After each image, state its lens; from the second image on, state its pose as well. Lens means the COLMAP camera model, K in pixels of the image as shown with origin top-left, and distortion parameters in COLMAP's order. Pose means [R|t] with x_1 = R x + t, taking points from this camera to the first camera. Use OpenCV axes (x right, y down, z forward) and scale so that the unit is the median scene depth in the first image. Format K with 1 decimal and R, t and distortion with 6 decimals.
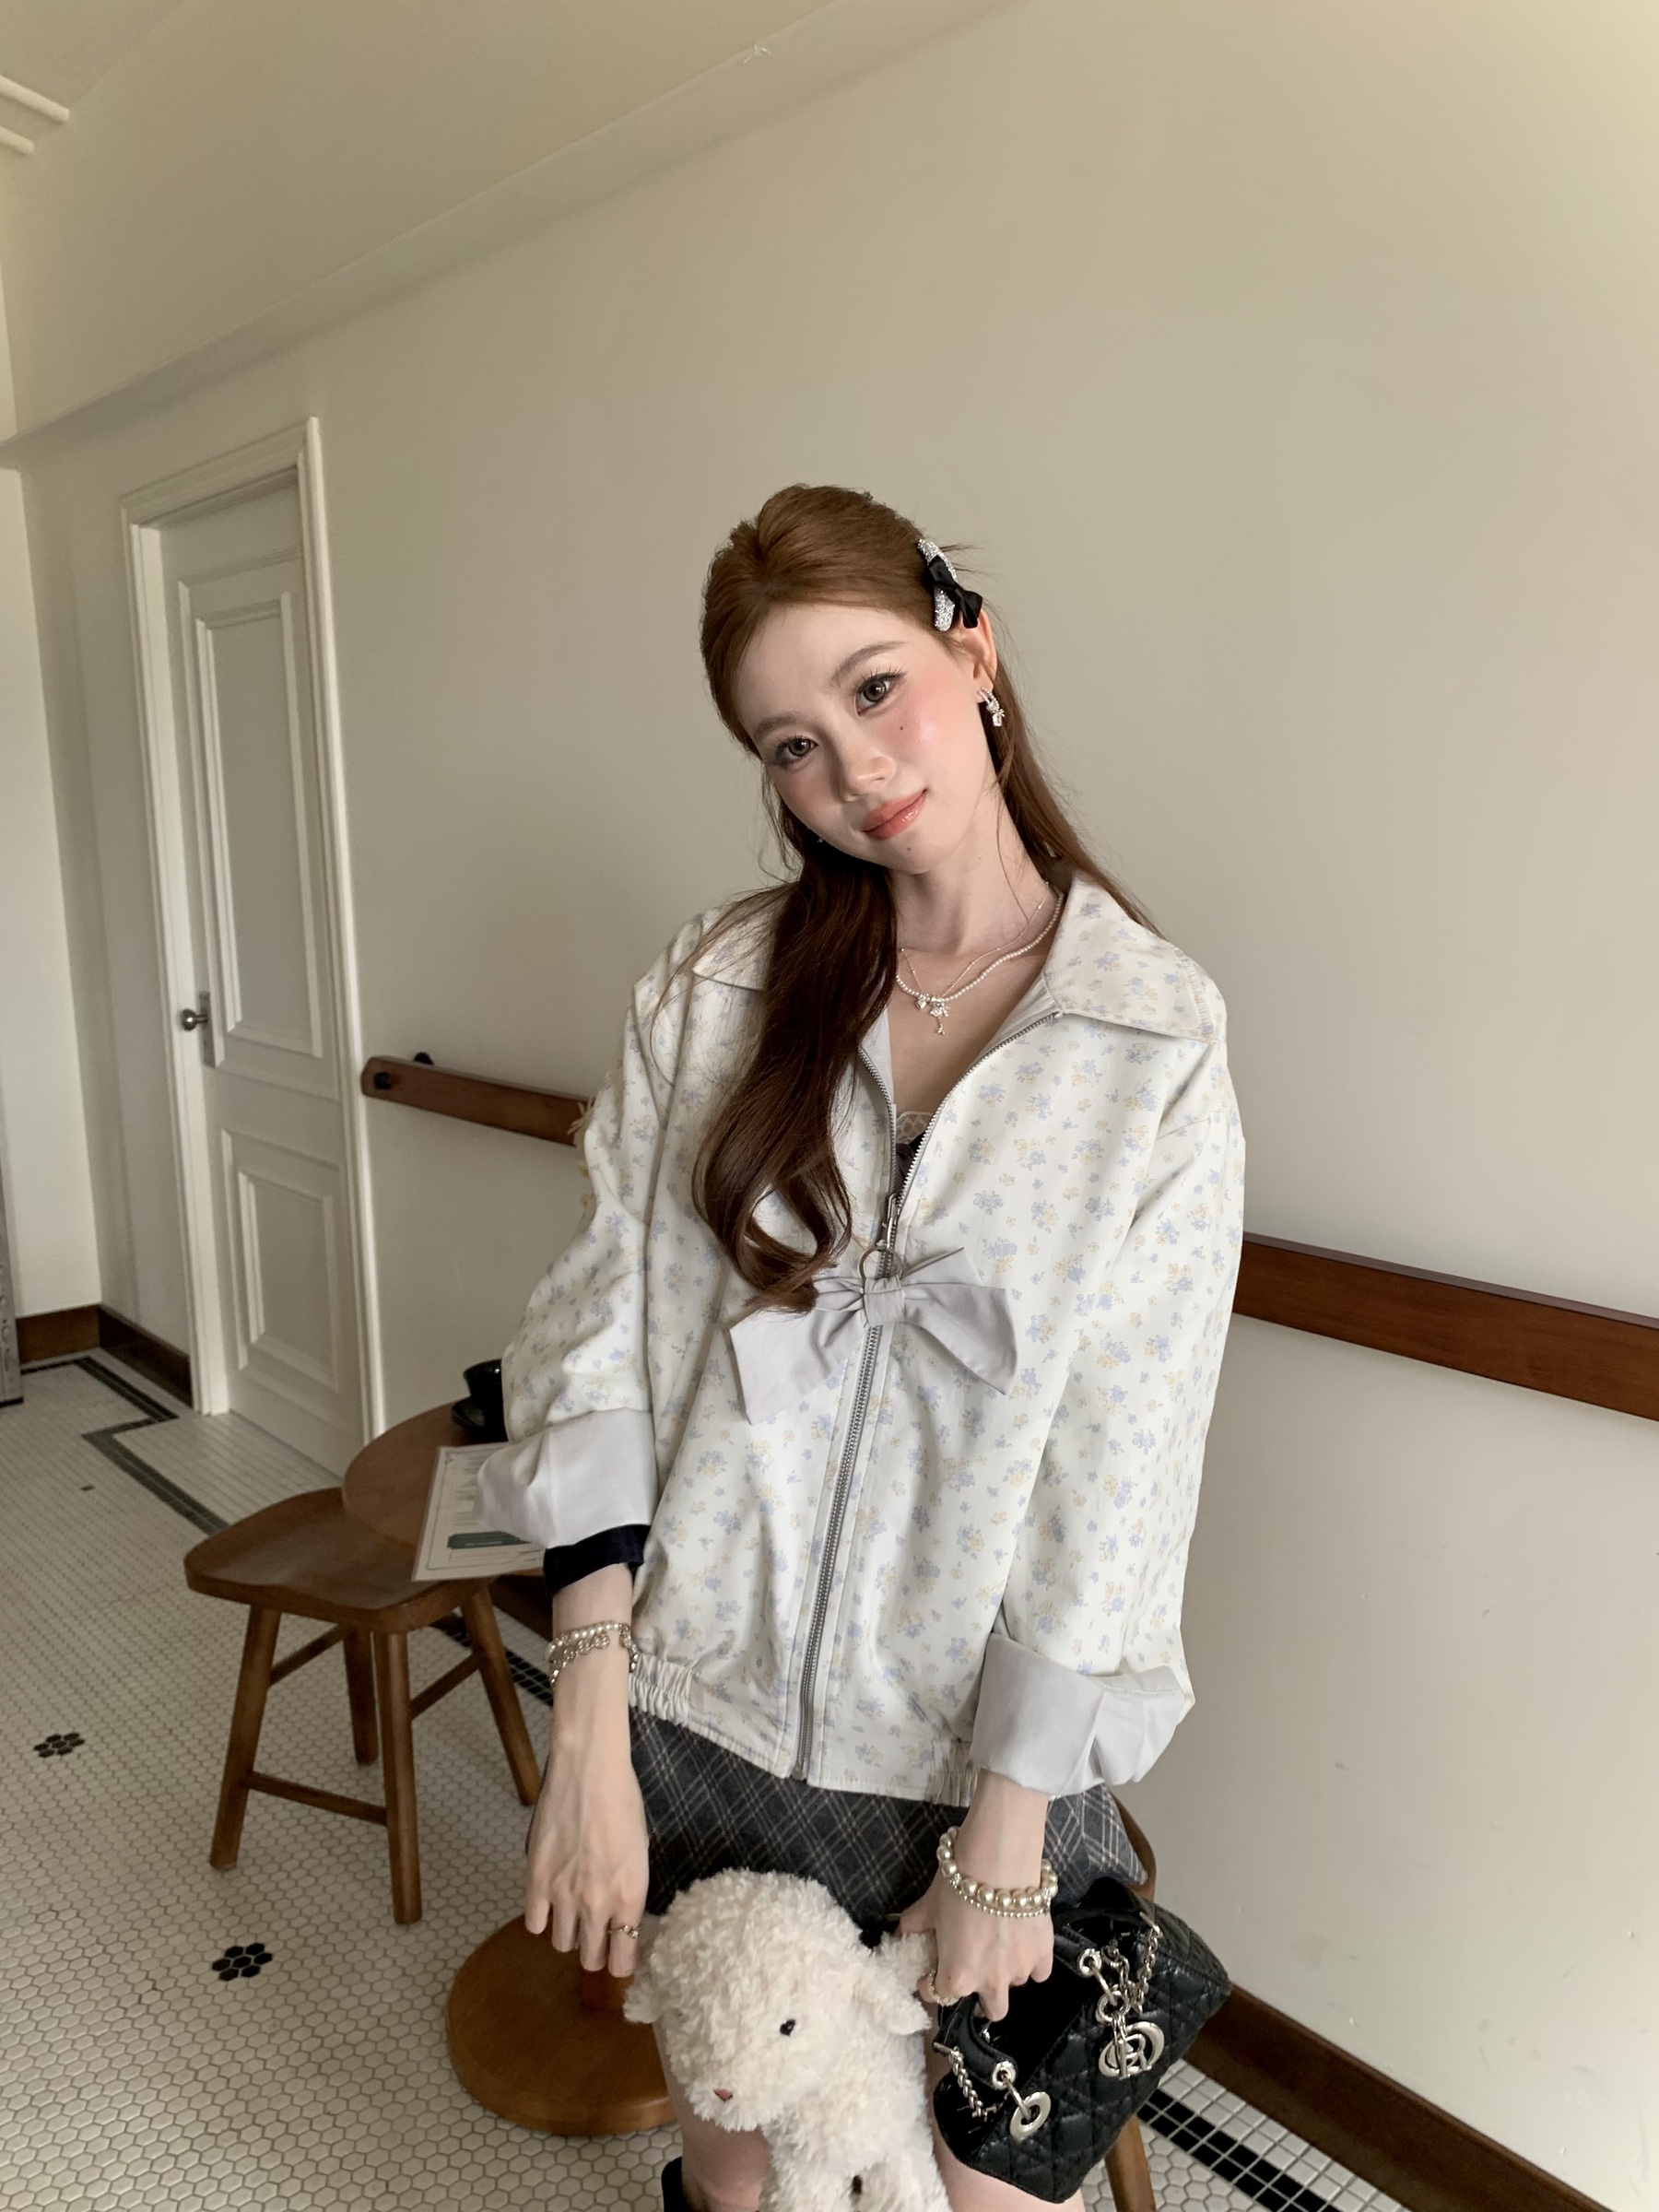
lens RADIAL K [[1733.8, 0, 826.9], [0, 1733.8, 1107.2], [0, 0, 1]] dist [-0.000283, -0.000485]
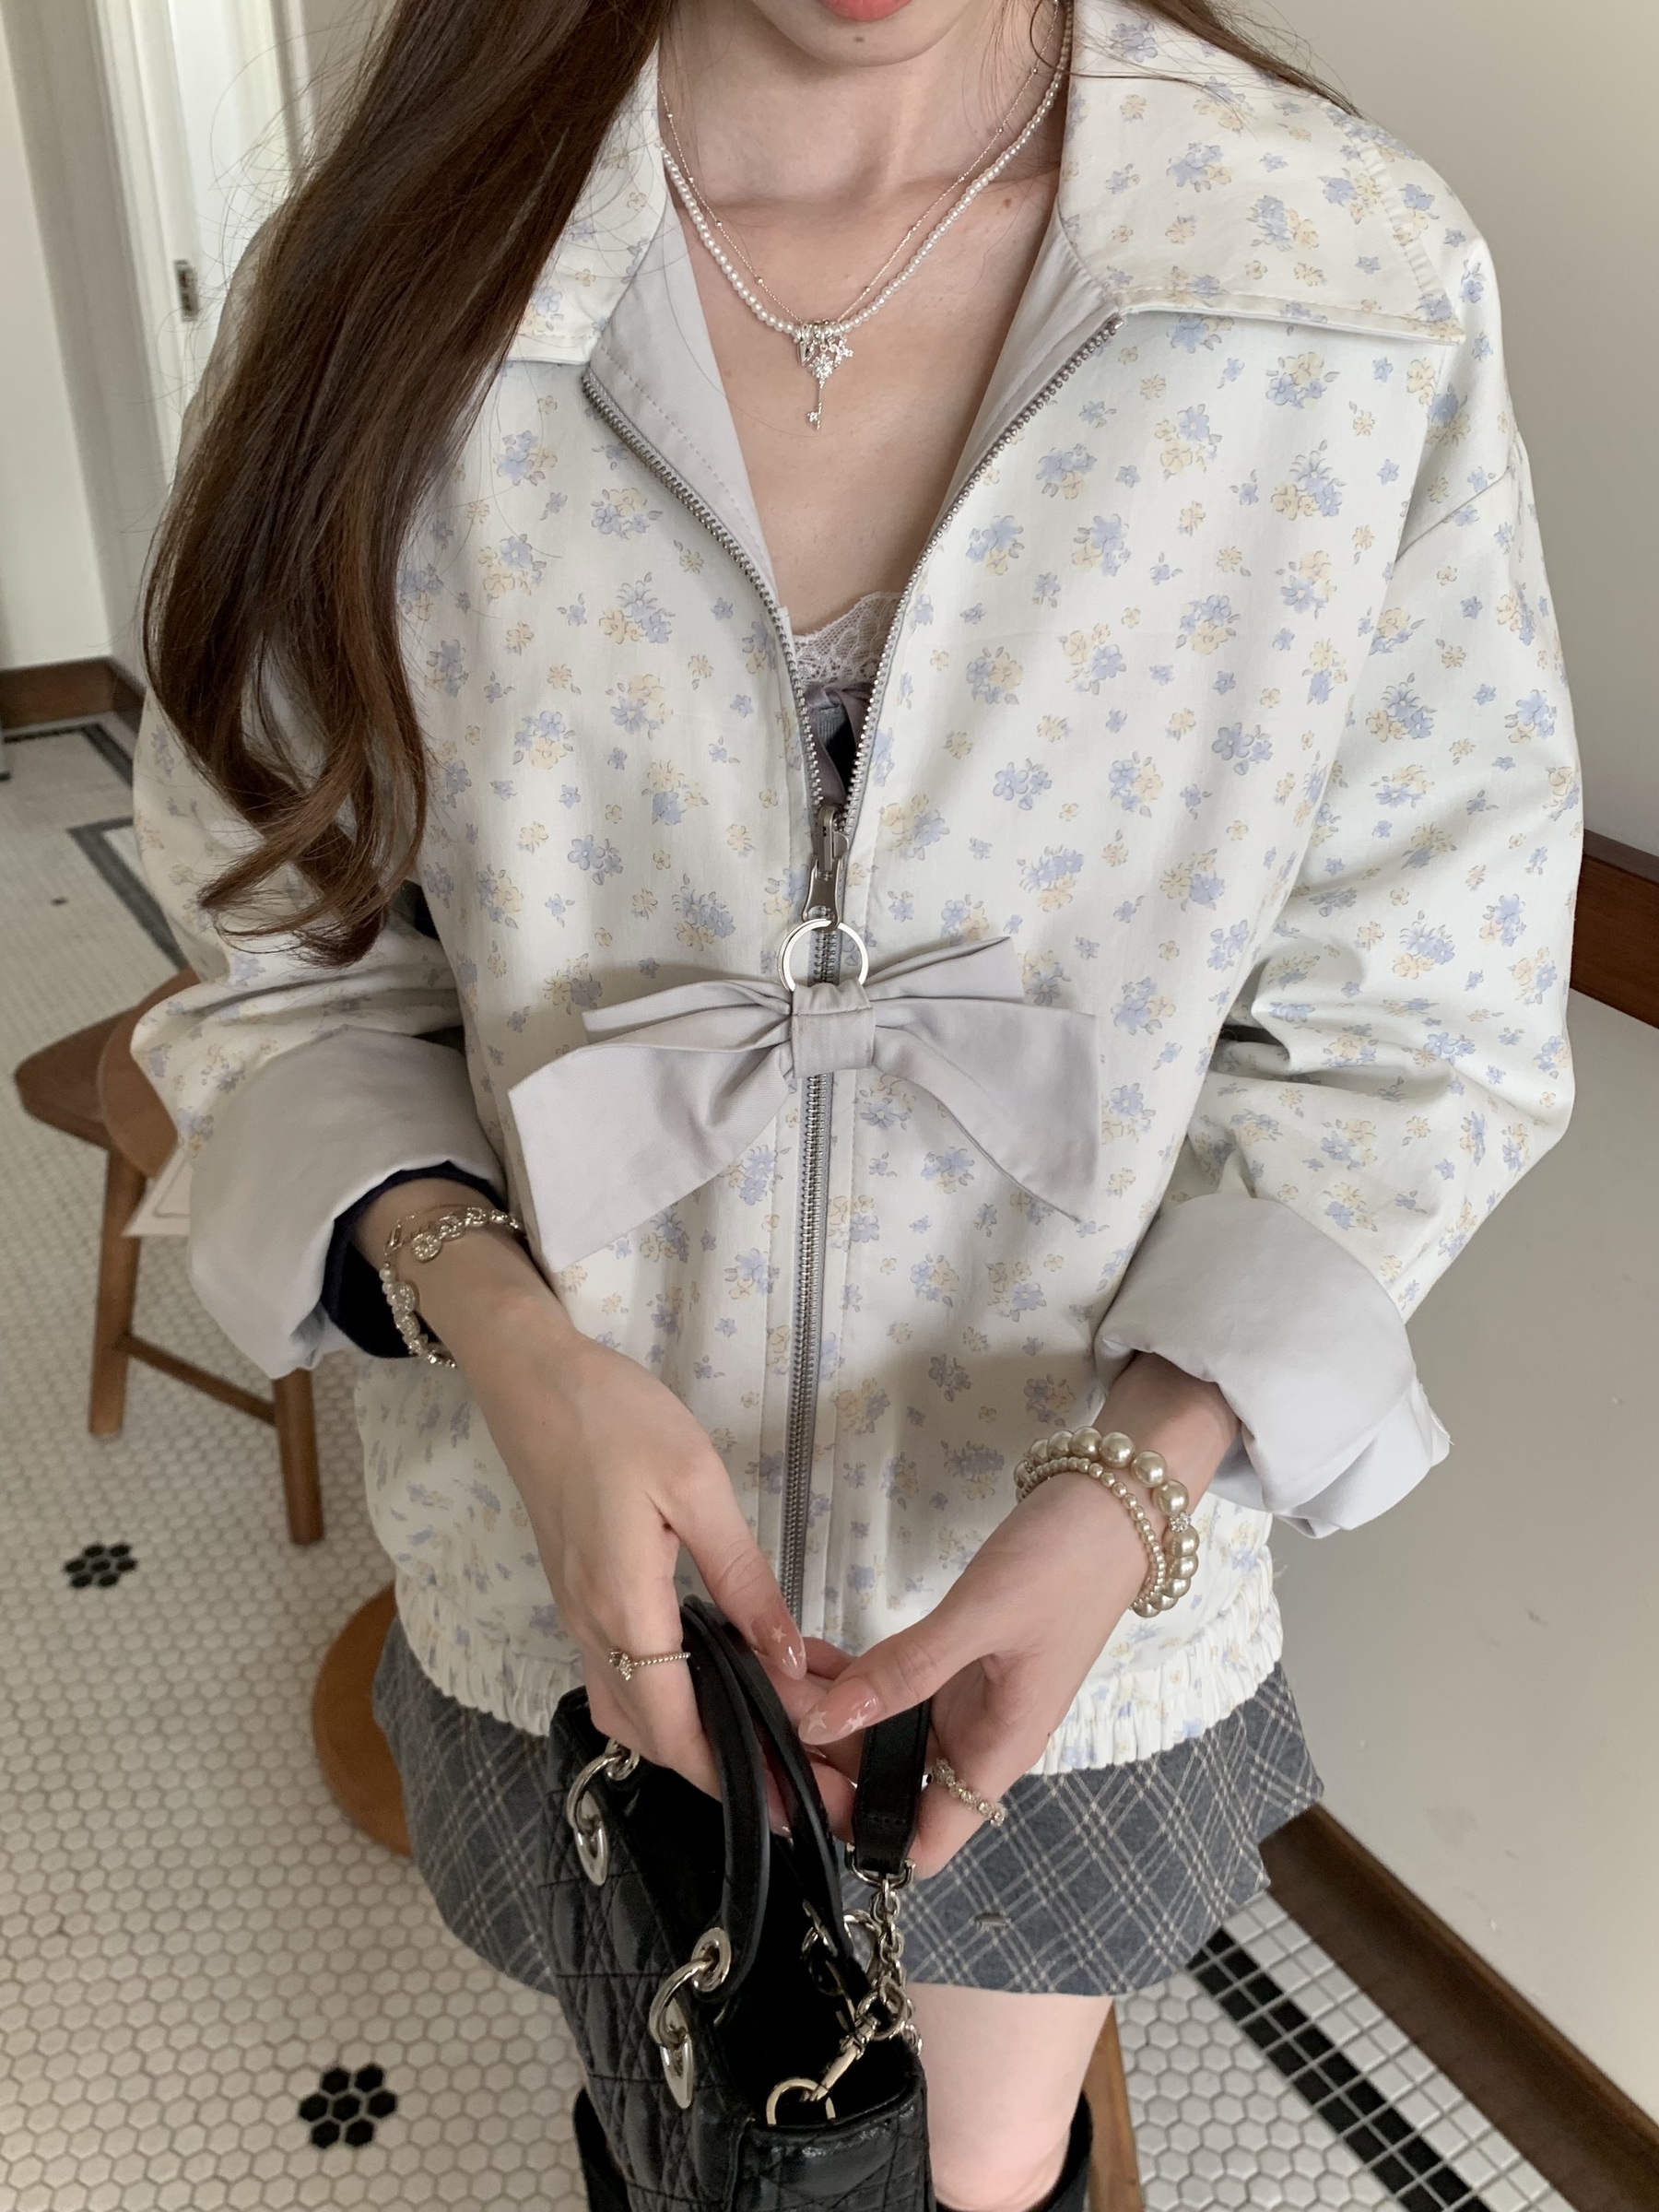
lens RADIAL K [[1814.1, 0, 844.3], [0, 1814.1, 1102.7], [0, 0, 1]] dist [-0.005299, 0.051412]
pose [[0.984083, -0.169375, 0.053781, 0.005549], [0.136295, 0.913556, 0.383195, -0.059416], [-0.114036, -0.369766, 0.922100, 0.518016]]
